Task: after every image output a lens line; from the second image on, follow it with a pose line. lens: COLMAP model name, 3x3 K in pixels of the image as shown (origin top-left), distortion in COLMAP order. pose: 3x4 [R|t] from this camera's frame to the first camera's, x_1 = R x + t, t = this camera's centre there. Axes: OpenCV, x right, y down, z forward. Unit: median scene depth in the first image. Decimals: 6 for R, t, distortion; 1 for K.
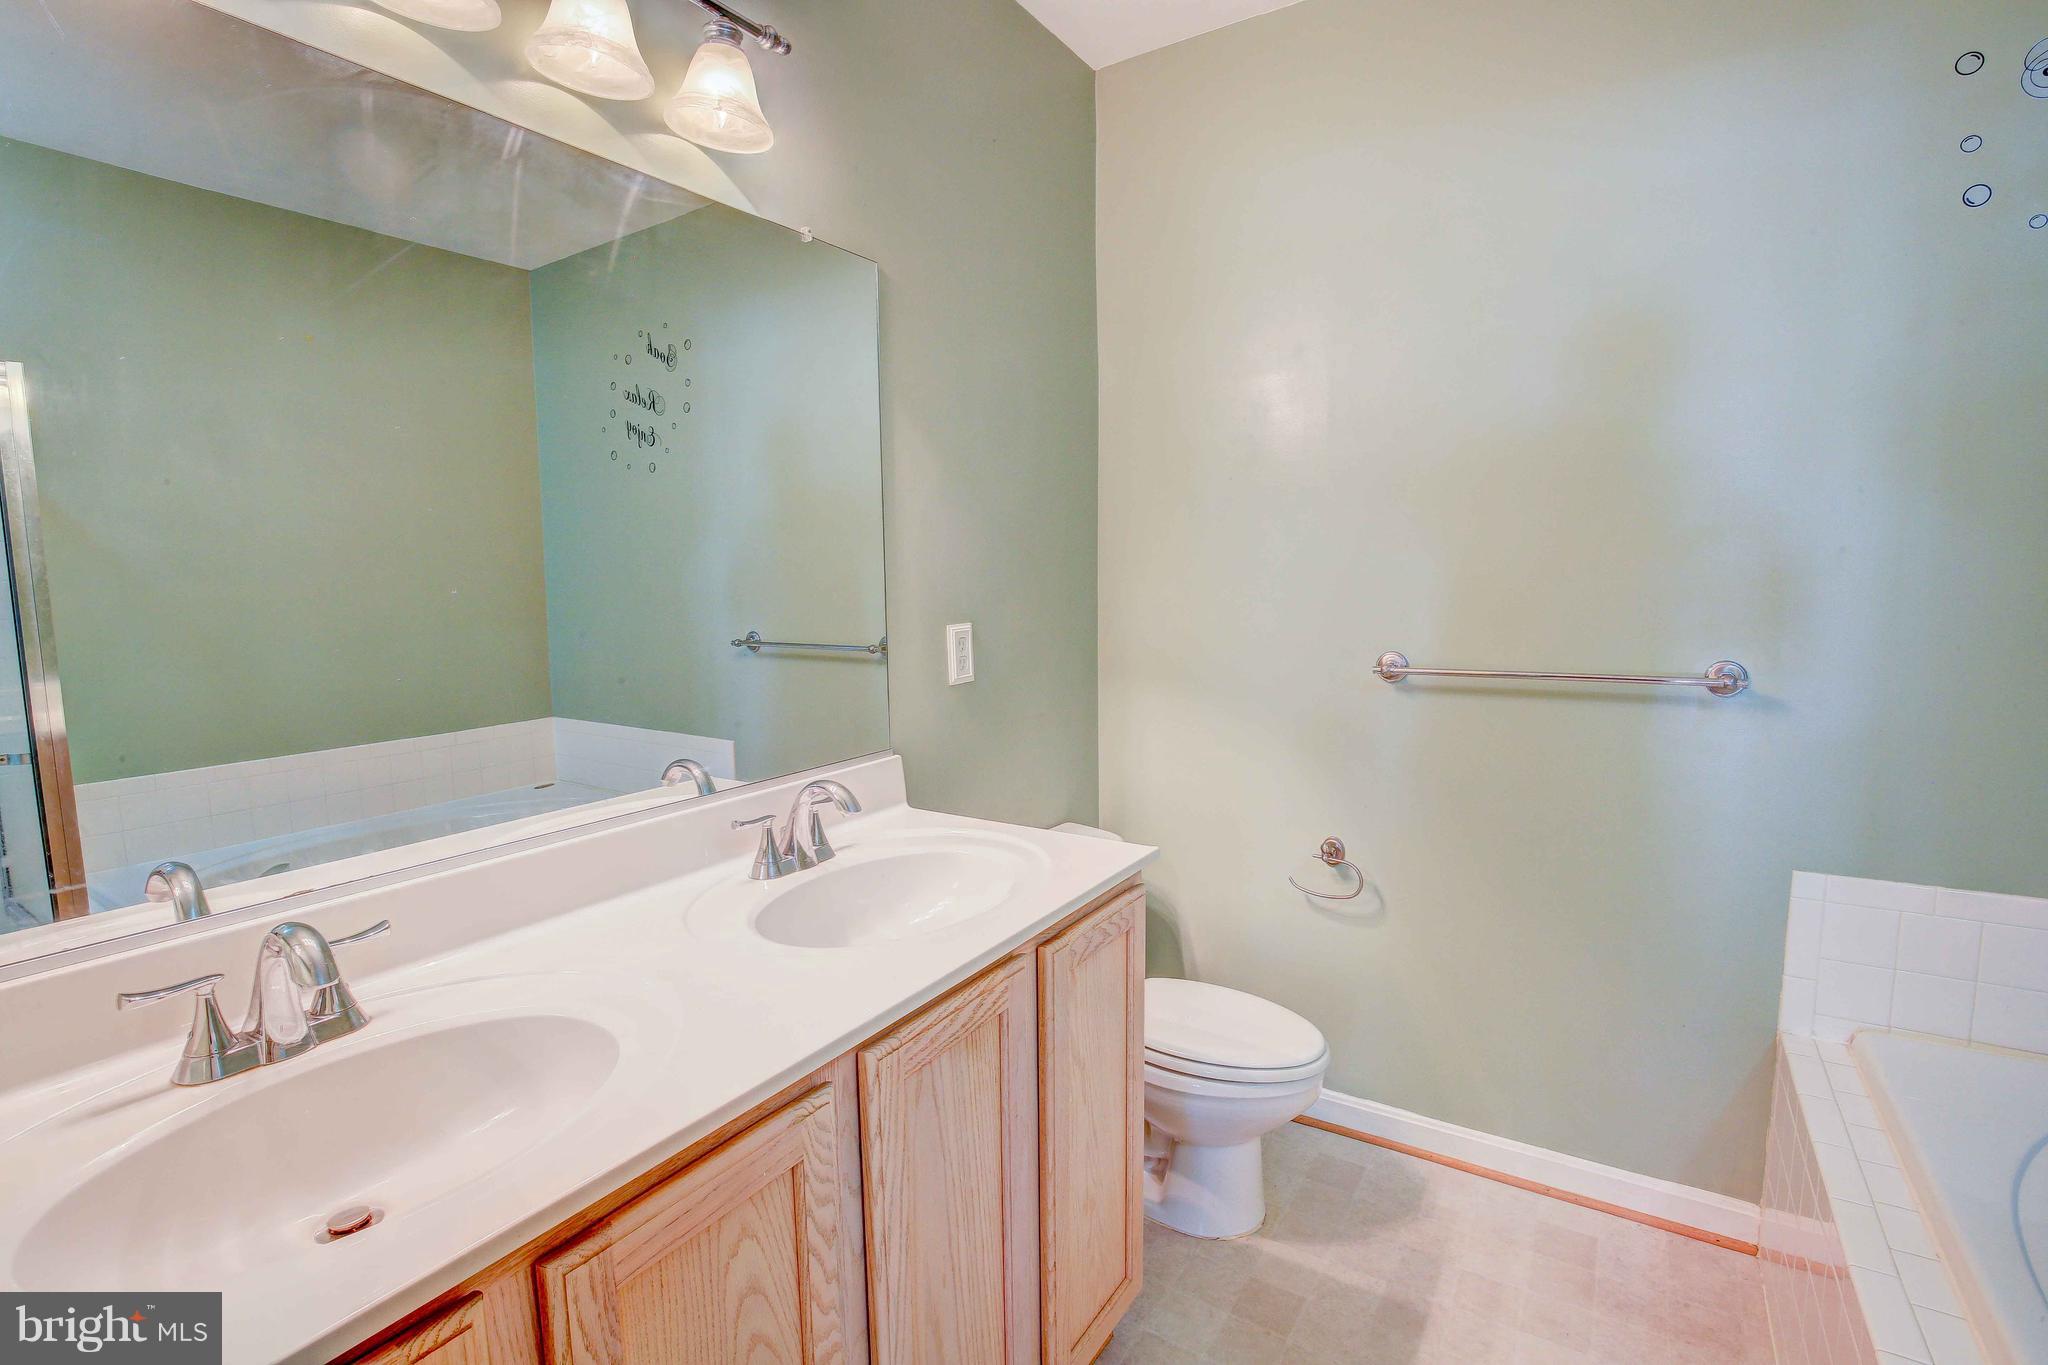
lens RADIAL K [[937.8, 0, 1020.2], [0, 937.8, 676.2], [0, 0, 1]] dist [-0.034805, 0.005767]
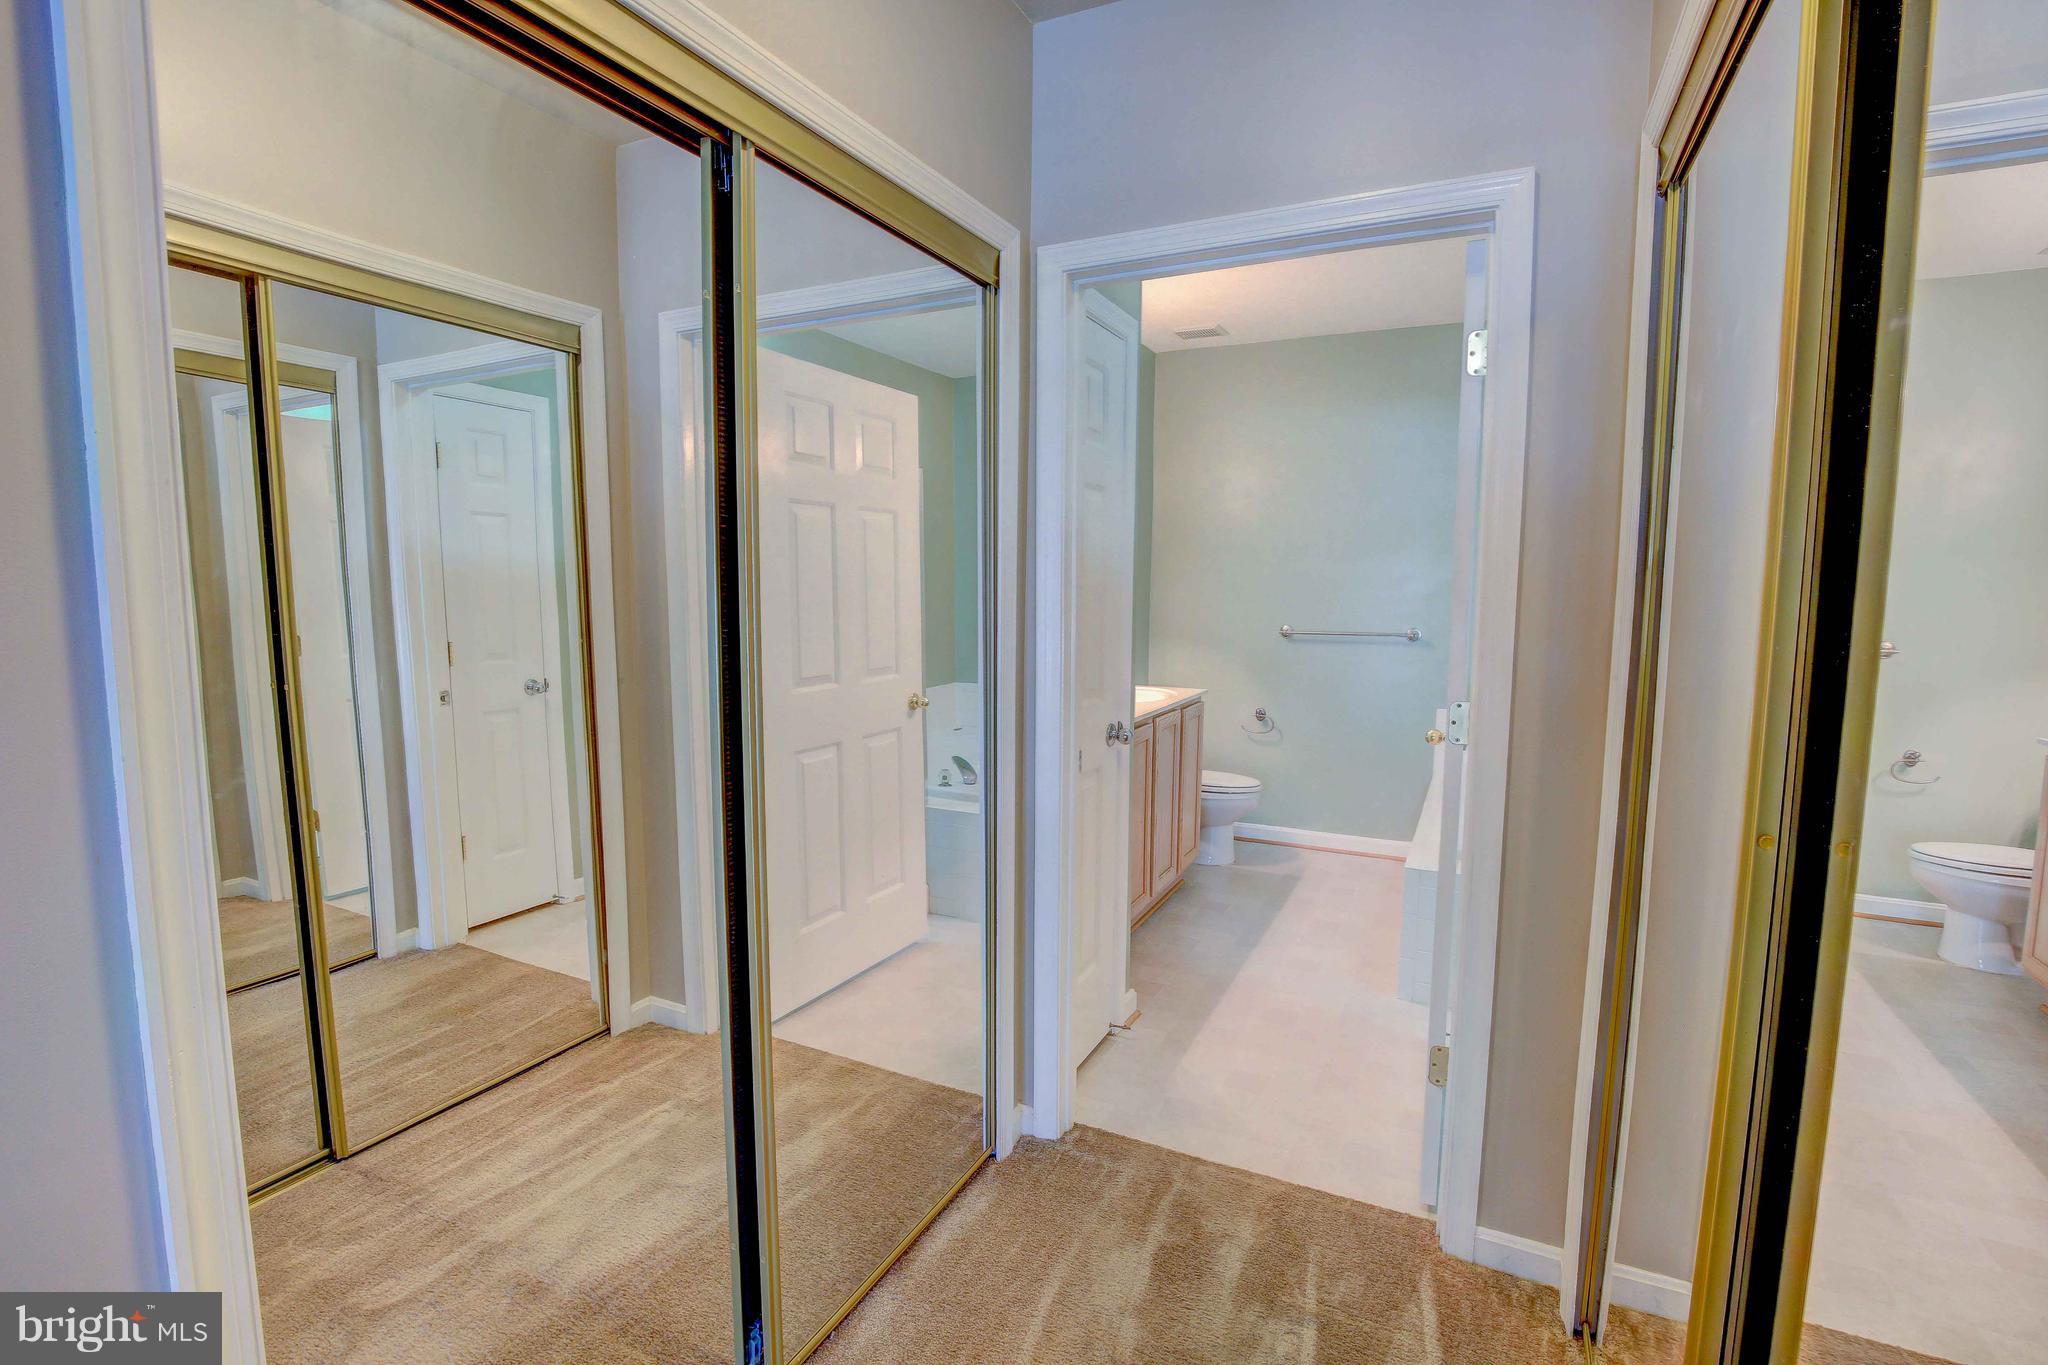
lens RADIAL K [[937.8, 0, 1025.9], [0, 937.8, 686.7], [0, 0, 1]] dist [-0.034805, 0.005767]
pose [[0.992156, 0.007162, 0.124803, -0.581366], [-0.007328, 0.999973, 0.000874, 0.142615], [-0.124793, -0.001782, 0.992181, -1.336221]]
